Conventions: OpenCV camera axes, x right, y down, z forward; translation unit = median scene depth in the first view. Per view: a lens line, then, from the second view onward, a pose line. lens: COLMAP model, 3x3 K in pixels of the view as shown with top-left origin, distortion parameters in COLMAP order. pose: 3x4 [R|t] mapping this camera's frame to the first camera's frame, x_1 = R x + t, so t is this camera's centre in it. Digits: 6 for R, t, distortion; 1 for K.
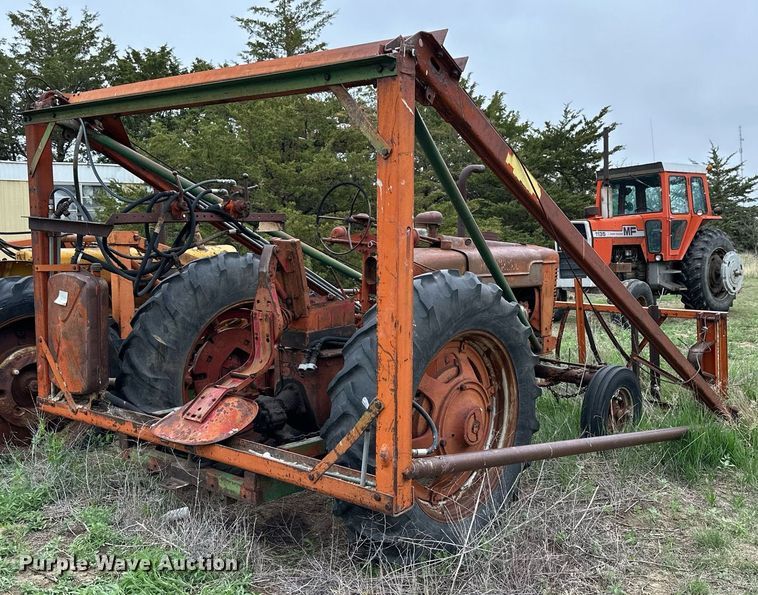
lens RADIAL K [[781.9, 0, 452.5], [0, 781.9, 294.2], [0, 0, 1]] dist [0.222218, -0.421811]
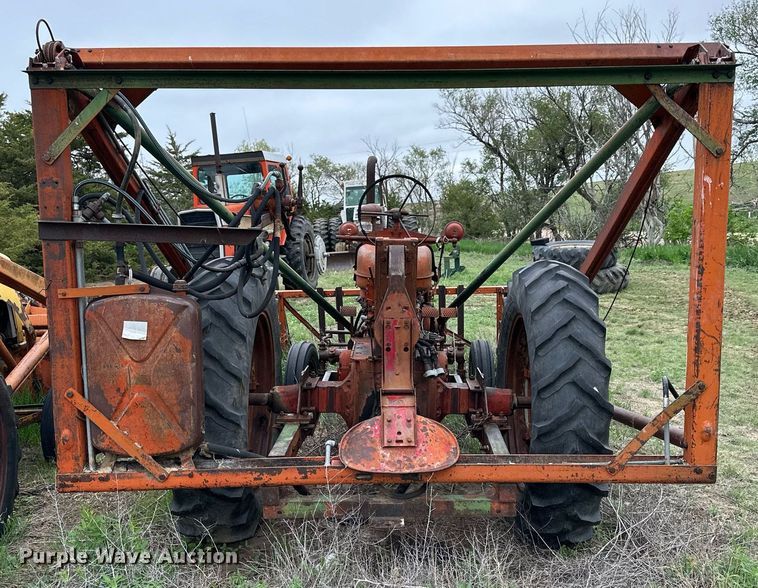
lens RADIAL K [[769.6, 0, 411.8], [0, 769.6, 297.2], [0, 0, 1]] dist [0.160003, -0.288924]
pose [[0.782388, -0.087479, 0.616617, -0.222970], [0.071588, 0.996156, 0.050490, -0.013401], [-0.618663, 0.004640, 0.785643, 0.085089]]
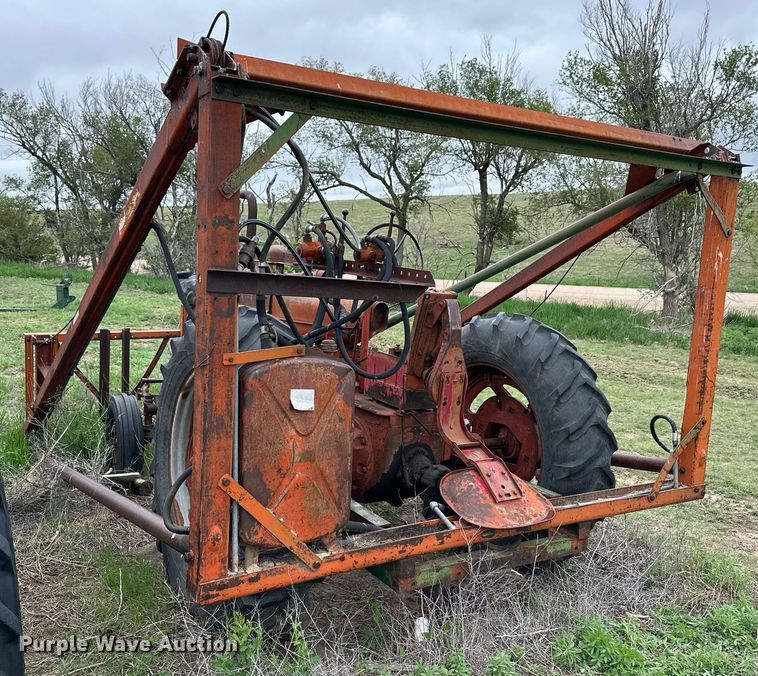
lens RADIAL K [[756.6, 0, 378.2], [0, 756.6, 345.1], [0, 0, 1]] dist [0.183517, -0.394948]
pose [[0.337789, -0.111488, 0.934596, -0.313298], [0.033891, 0.993757, 0.106297, -0.030613], [-0.940612, -0.004232, 0.339458, 0.227203]]
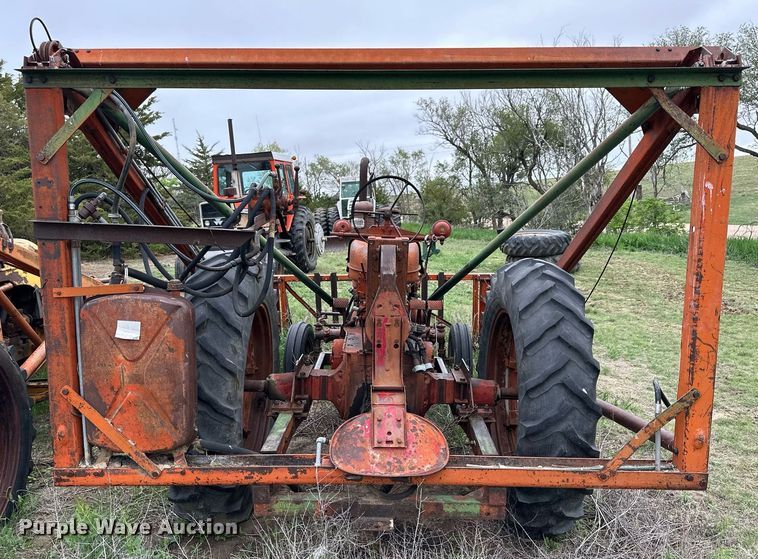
lens RADIAL K [[624.7, 0, 379.0], [0, 624.7, 279.5], [0, 0, 1]] dist [0.111850, -0.173594]
pose [[0.798112, -0.084889, 0.596499, -0.198102], [0.059428, 0.996289, 0.062269, -0.019719], [-0.599571, -0.014249, 0.800195, 0.120634]]
